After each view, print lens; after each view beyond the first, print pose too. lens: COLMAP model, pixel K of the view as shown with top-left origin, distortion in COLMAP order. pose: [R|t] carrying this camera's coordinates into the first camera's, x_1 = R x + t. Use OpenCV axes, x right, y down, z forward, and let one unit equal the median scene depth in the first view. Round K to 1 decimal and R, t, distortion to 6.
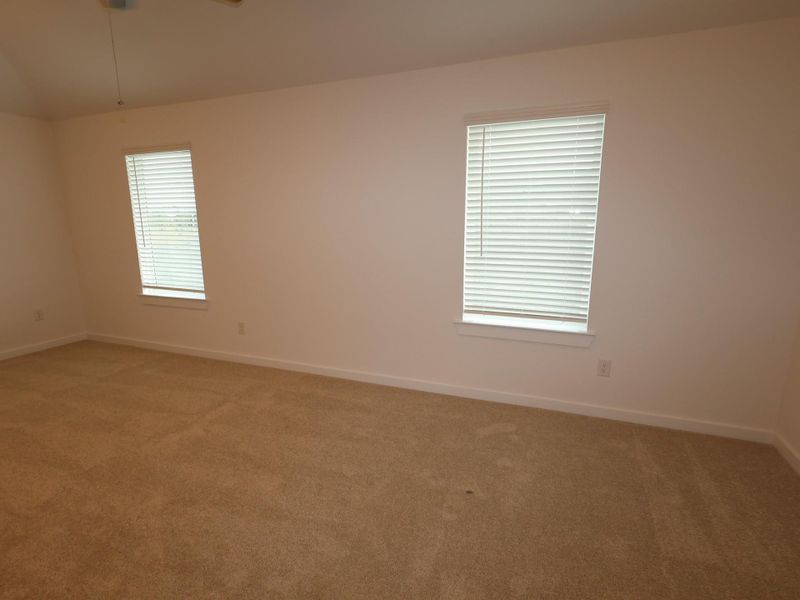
lens RADIAL K [[450.4, 0, 400.0], [0, 450.4, 300.0], [0, 0, 1]] dist [0.001054, 0.000586]
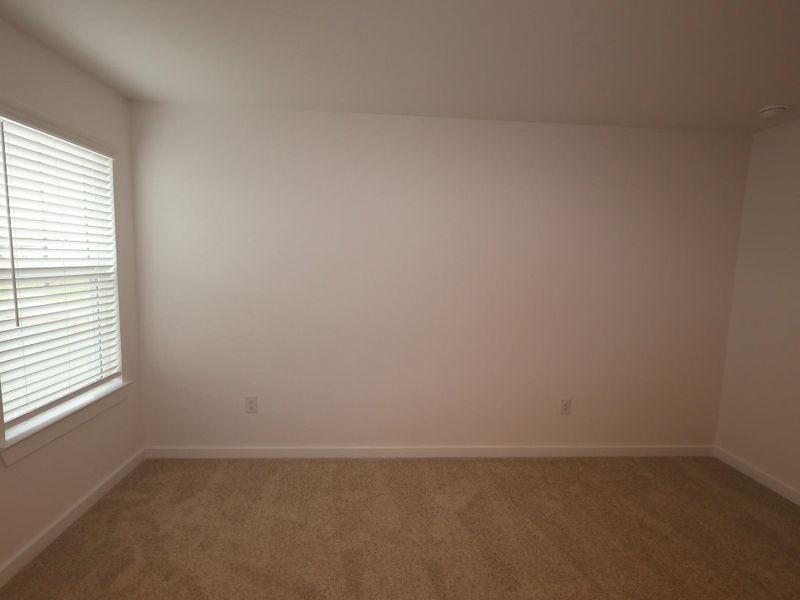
lens RADIAL K [[431.6, 0, 399.0], [0, 431.6, 309.8], [0, 0, 1]] dist [0.000042, 0.000098]
pose [[-0.441062, -0.090029, 0.892950, -0.587323], [0.197982, 0.960685, 0.194649, -0.130833], [-0.875367, 0.262641, -0.405897, 0.773284]]
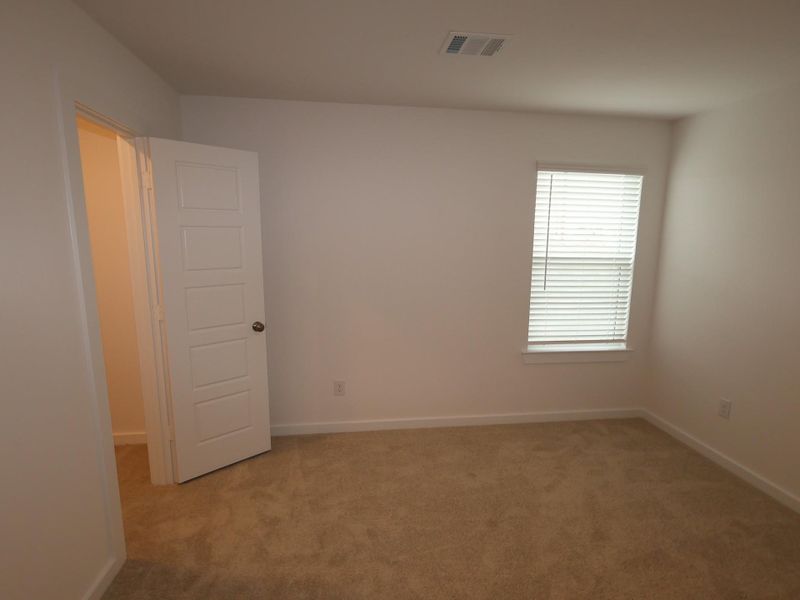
lens RADIAL K [[431.6, 0, 399.0], [0, 431.6, 309.8], [0, 0, 1]] dist [0.000042, 0.000098]
pose [[0.854748, -0.052261, 0.516406, -0.665677], [0.077883, 0.996568, -0.028058, -0.047521], [-0.513167, 0.064202, 0.855884, 0.285774]]
